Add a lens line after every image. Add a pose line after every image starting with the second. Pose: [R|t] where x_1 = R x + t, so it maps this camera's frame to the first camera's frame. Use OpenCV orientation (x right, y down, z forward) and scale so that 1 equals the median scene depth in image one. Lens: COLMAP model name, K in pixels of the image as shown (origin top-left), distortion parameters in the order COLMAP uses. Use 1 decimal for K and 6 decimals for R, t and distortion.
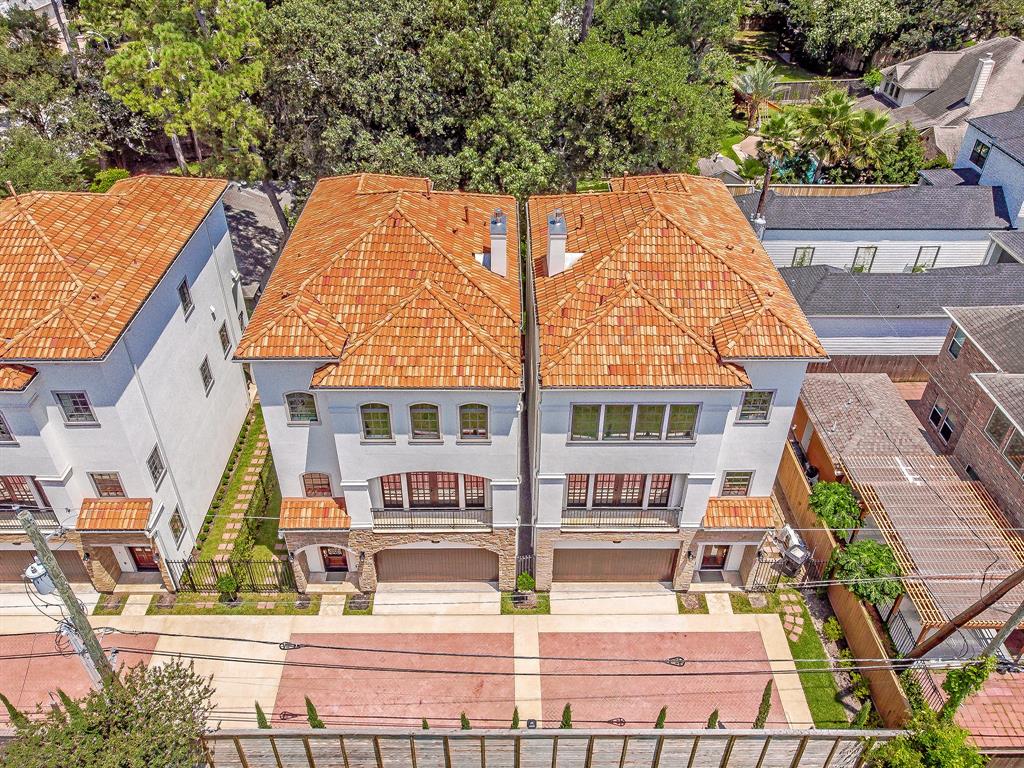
lens RADIAL K [[773.1, 0, 513.5], [0, 773.1, 381.4], [0, 0, 1]] dist [0.000236, -0.003605]
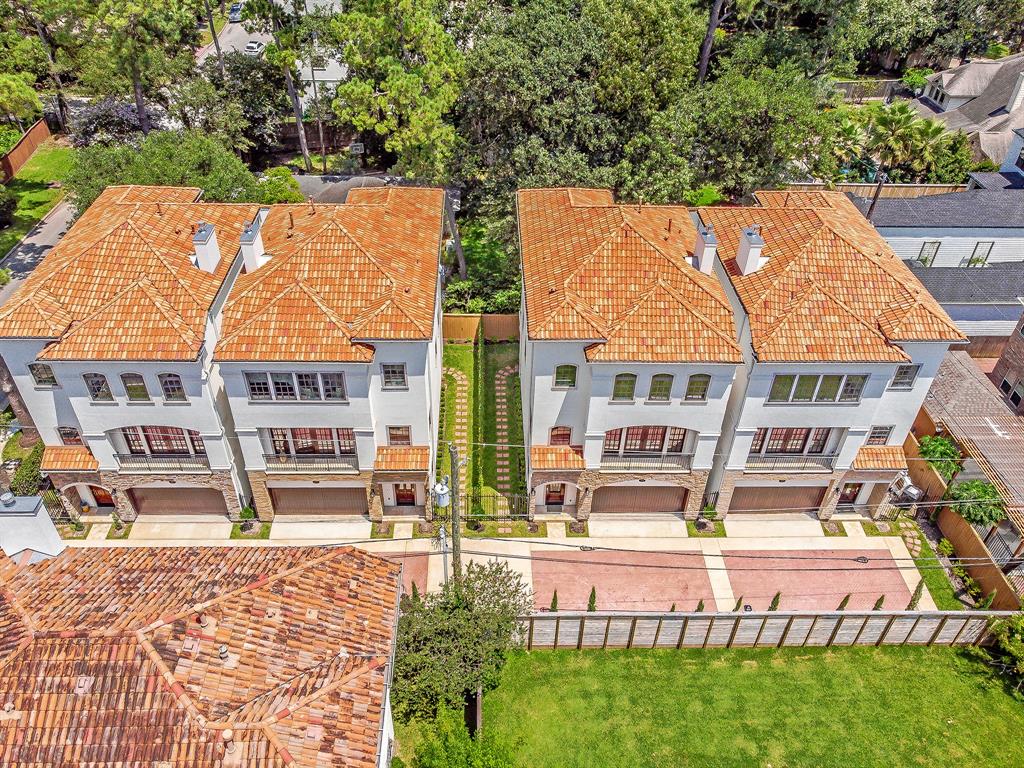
lens RADIAL K [[773.1, 0, 508.3], [0, 773.1, 385.7], [0, 0, 1]] dist [0.000236, -0.003605]
pose [[0.999756, 0.003502, 0.021801, -0.352099], [-0.004419, 0.999102, 0.042146, -0.004357], [-0.021634, -0.042232, 0.998874, -0.276890]]
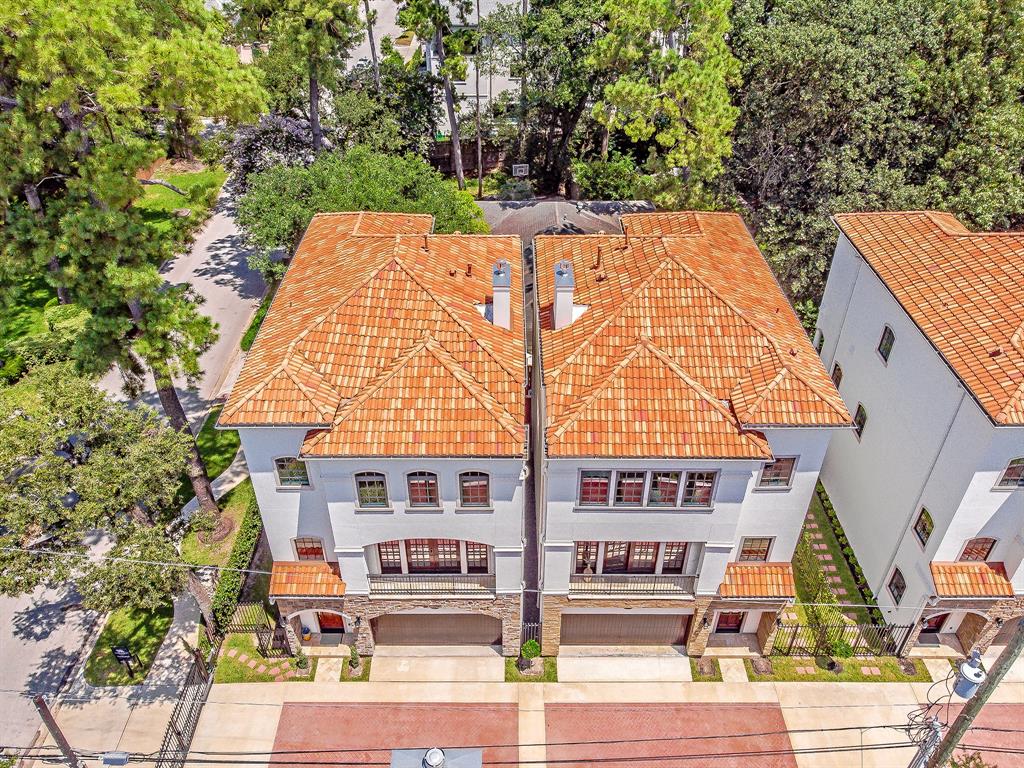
lens RADIAL K [[773.1, 0, 511.7], [0, 773.1, 382.2], [0, 0, 1]] dist [0.000236, -0.003605]
pose [[0.999984, 0.001928, -0.005394, -0.776137], [-0.001902, 0.999986, 0.004888, -0.069613], [0.005404, -0.004877, 0.999974, 0.053321]]
